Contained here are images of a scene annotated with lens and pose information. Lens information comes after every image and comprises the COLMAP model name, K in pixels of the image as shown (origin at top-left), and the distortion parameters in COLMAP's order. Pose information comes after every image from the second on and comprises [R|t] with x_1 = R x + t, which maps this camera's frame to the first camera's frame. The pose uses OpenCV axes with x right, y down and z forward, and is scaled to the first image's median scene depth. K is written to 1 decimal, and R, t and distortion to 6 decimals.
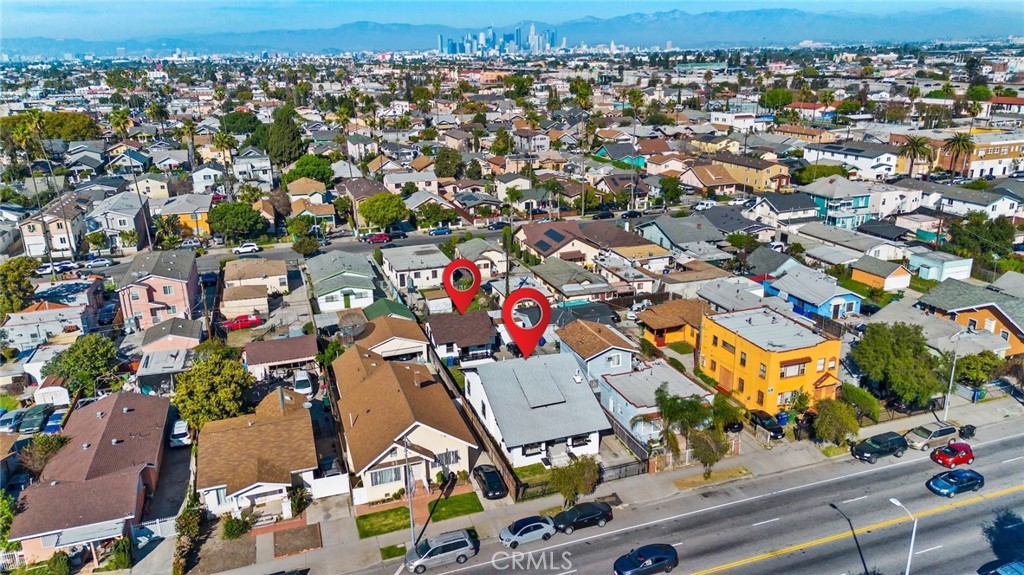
lens RADIAL K [[722.9, 0, 516.5], [0, 722.9, 289.7], [0, 0, 1]] dist [0.071301, -0.073101]
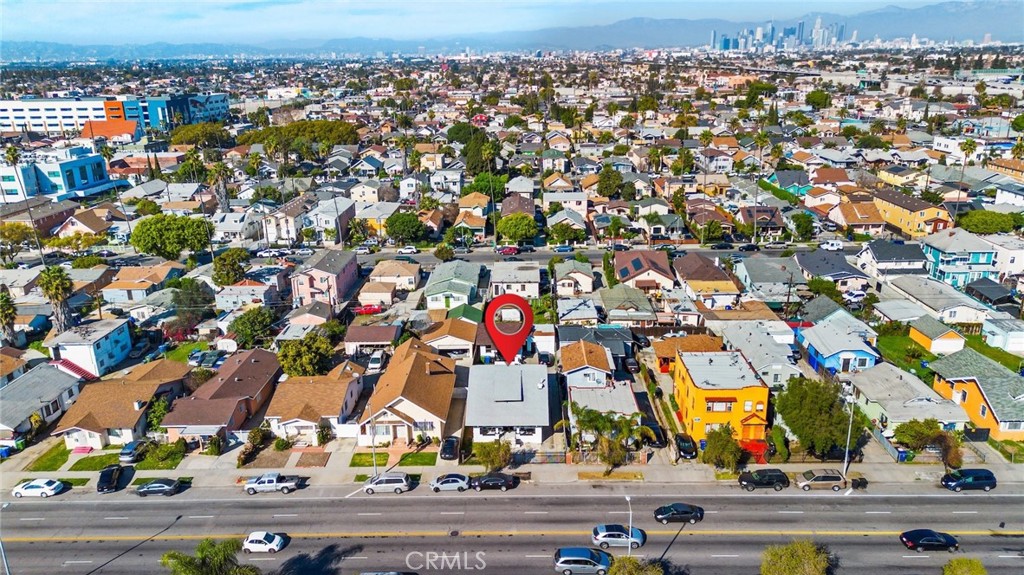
lens RADIAL K [[722.9, 0, 516.5], [0, 722.9, 289.7], [0, 0, 1]] dist [0.071301, -0.073101]
pose [[0.938679, 0.108109, -0.327405, 0.302381], [-0.106361, 0.994055, 0.023297, -0.050024], [0.327977, 0.012955, 0.944597, -0.166575]]
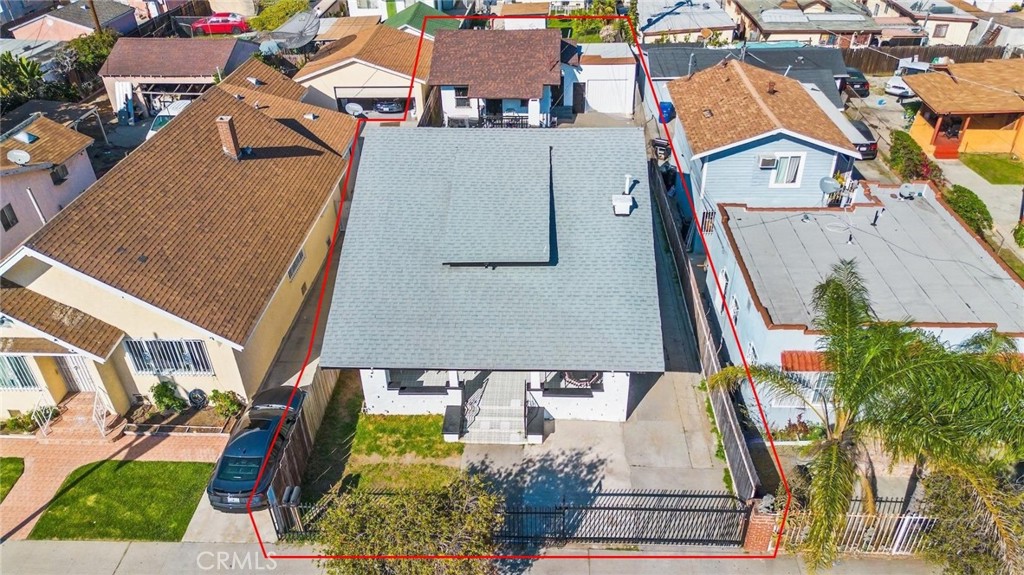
lens RADIAL K [[722.9, 0, 516.5], [0, 722.9, 289.7], [0, 0, 1]] dist [0.071301, -0.073101]
pose [[0.927416, 0.205476, -0.312536, 0.102436], [-0.109320, 0.948011, 0.298872, 0.043645], [0.357698, -0.243012, 0.901664, 0.443603]]
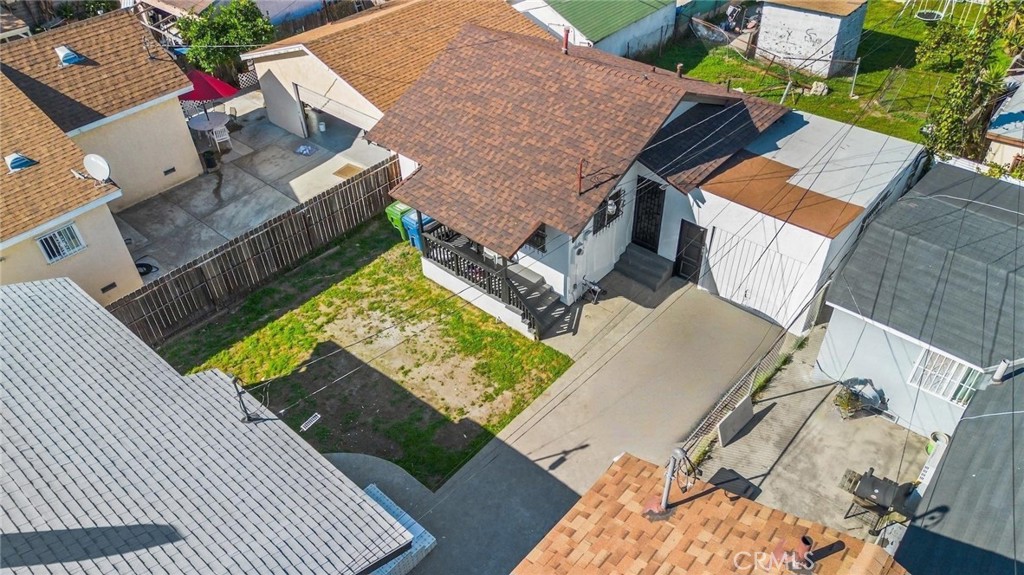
lens RADIAL K [[722.9, 0, 516.5], [0, 722.9, 289.7], [0, 0, 1]] dist [0.071301, -0.073101]
pose [[0.489592, 0.562565, -0.666198, 0.087076], [-0.257737, 0.823259, 0.505782, -0.014215], [0.832989, -0.075923, 0.548055, 0.729830]]
